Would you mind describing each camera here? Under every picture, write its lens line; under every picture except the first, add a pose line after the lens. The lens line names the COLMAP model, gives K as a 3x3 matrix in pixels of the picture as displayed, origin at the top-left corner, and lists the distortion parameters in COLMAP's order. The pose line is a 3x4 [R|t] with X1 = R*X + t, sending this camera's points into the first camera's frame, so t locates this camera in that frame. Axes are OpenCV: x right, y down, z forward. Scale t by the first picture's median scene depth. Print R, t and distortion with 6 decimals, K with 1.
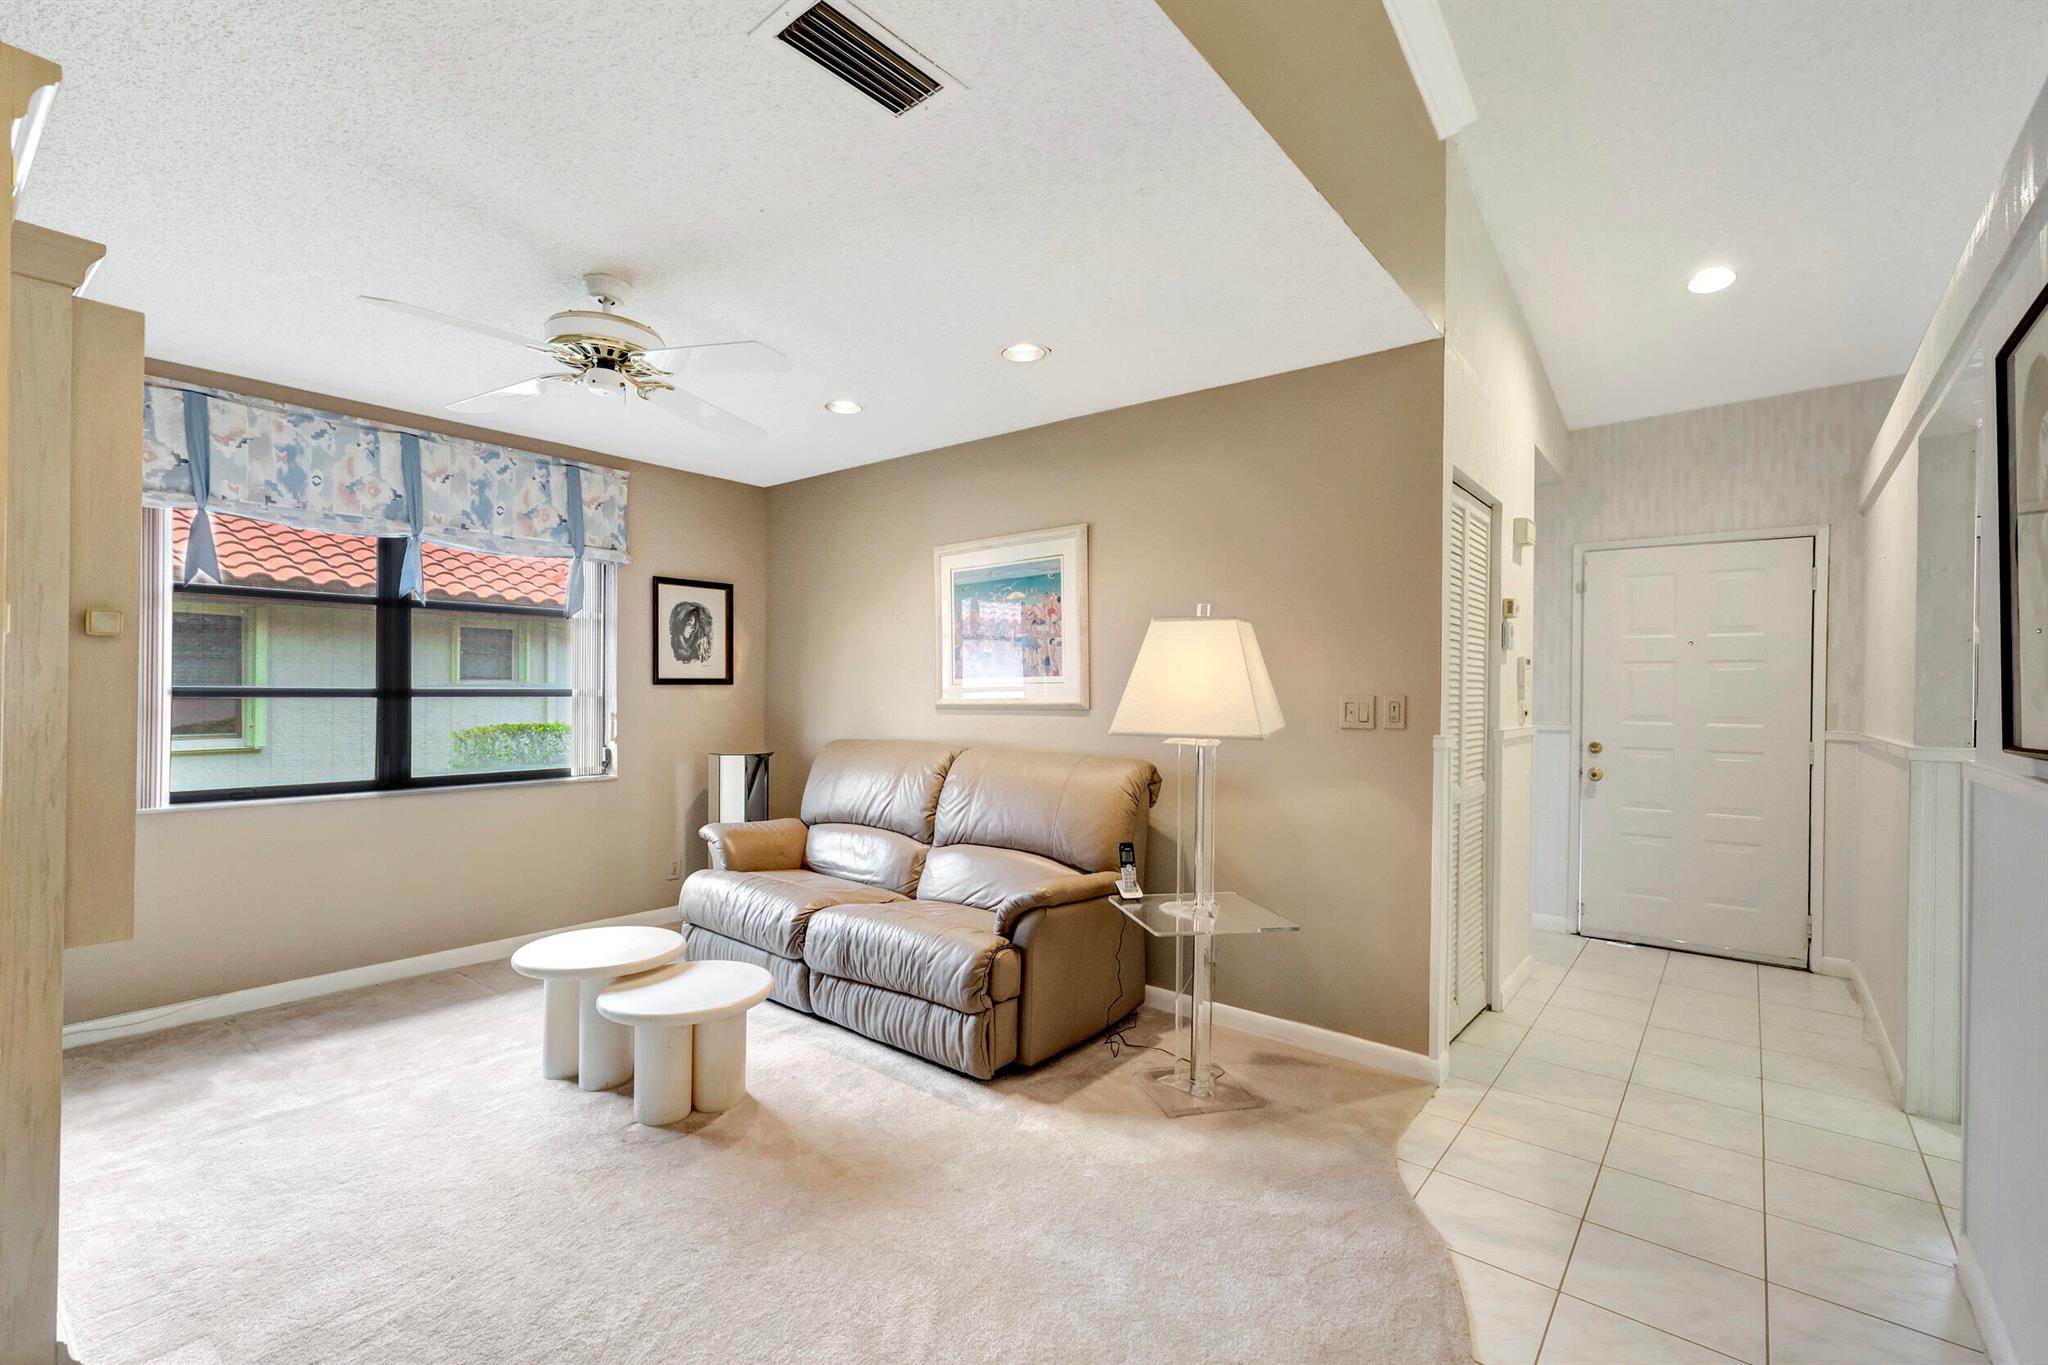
lens RADIAL K [[877.1, 0, 1018.9], [0, 877.1, 687.6], [0, 0, 1]] dist [0.002878, 0.000123]
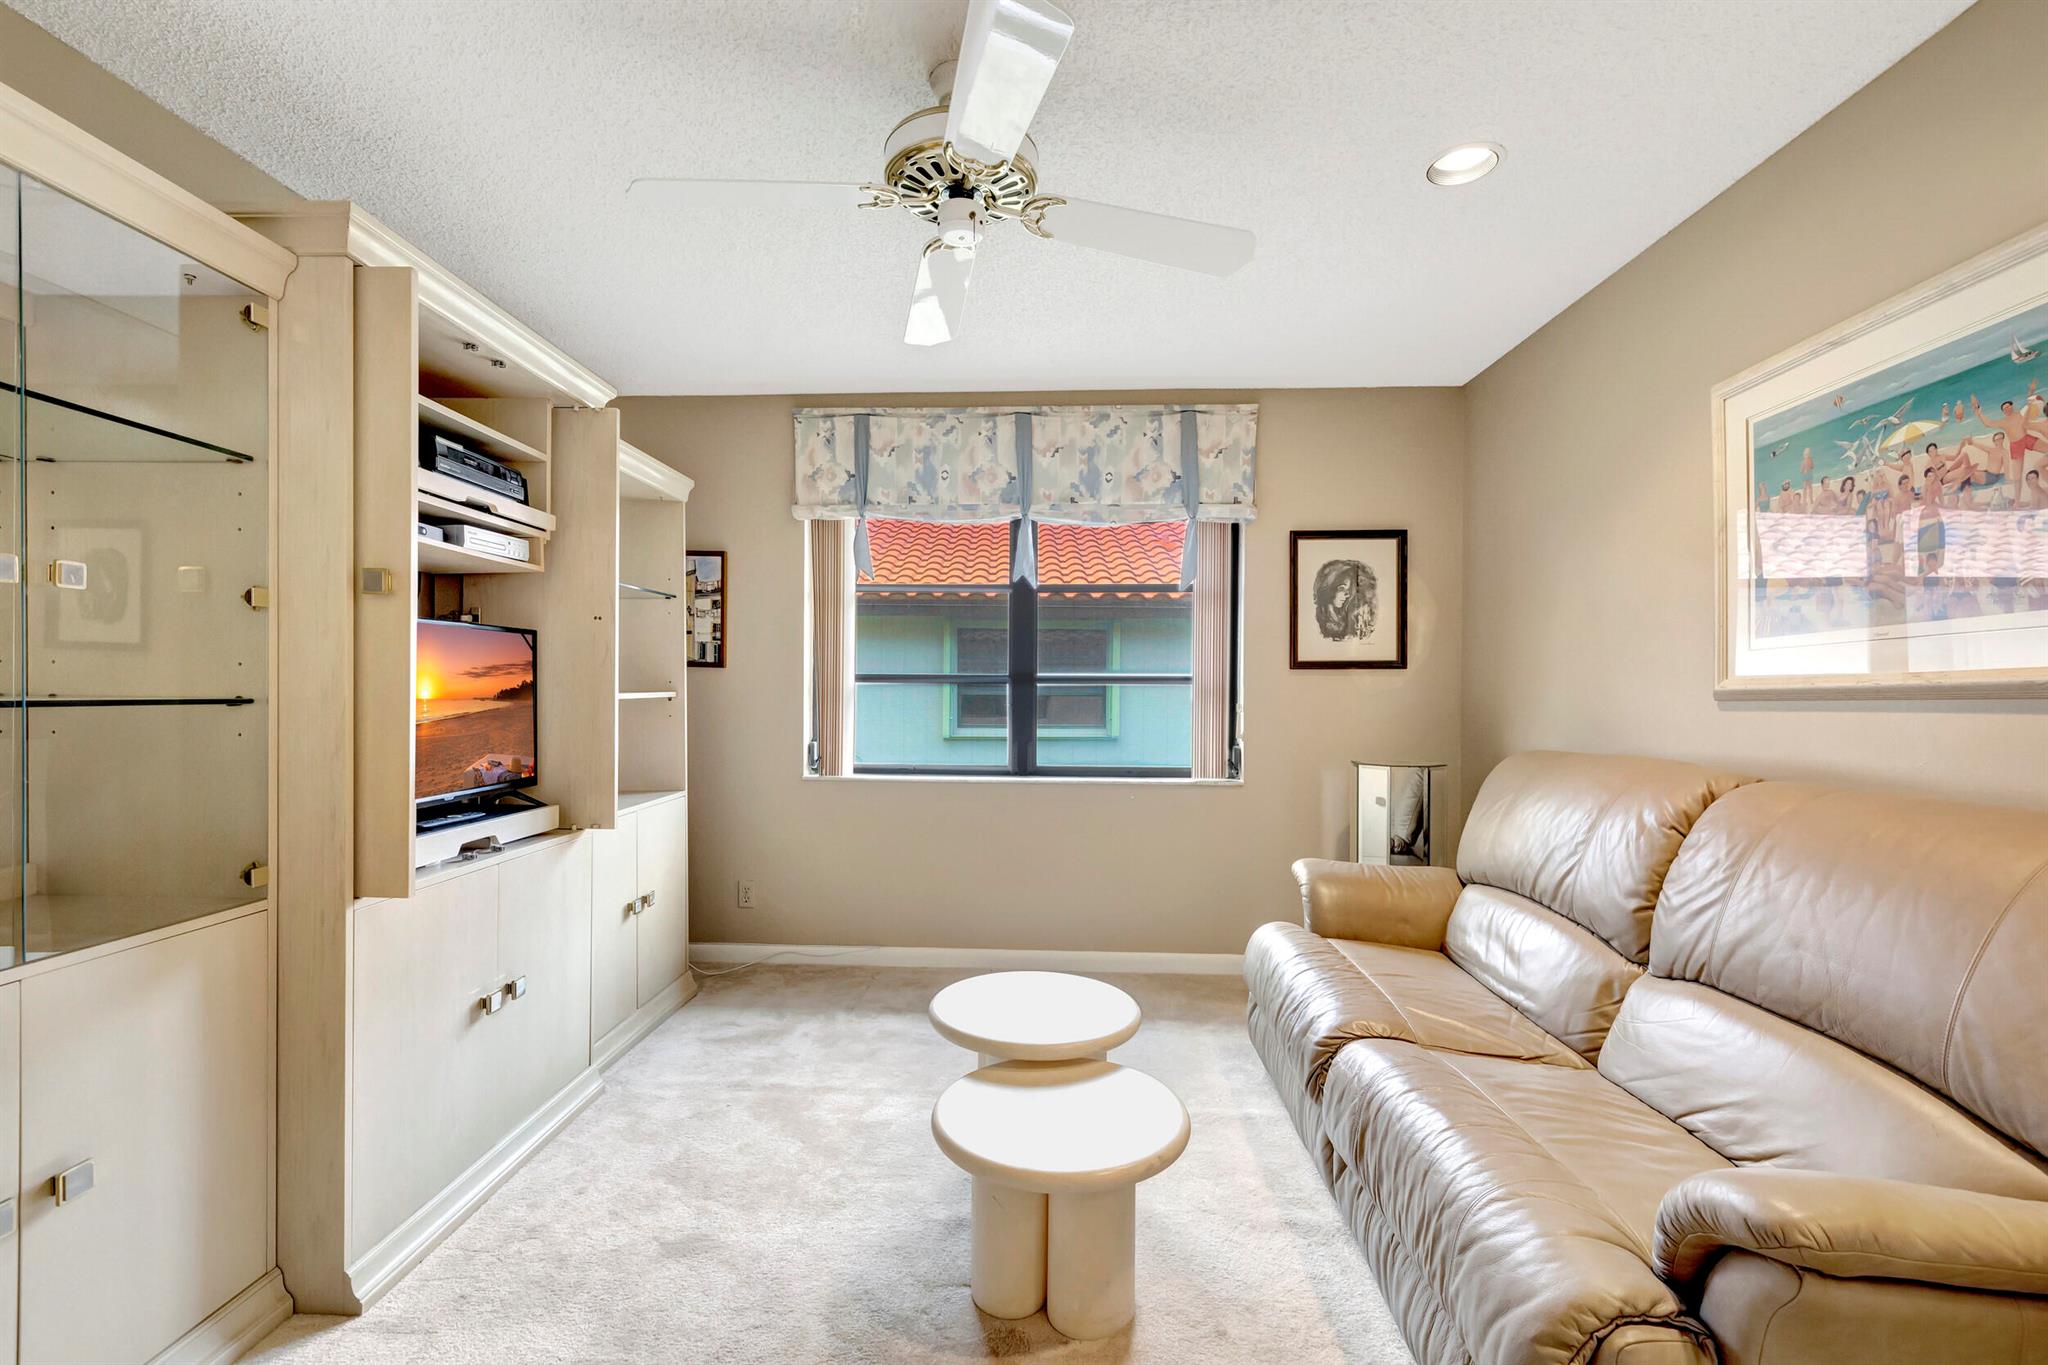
lens RADIAL K [[882.5, 0, 1018.8], [0, 882.5, 696.3], [0, 0, 1]] dist [0.005055, 0.000667]
pose [[0.594526, 0.000783, -0.804076, 0.088616], [0.000028, 1.000000, 0.000994, 0.024101], [0.804076, -0.000613, 0.594526, 0.401873]]
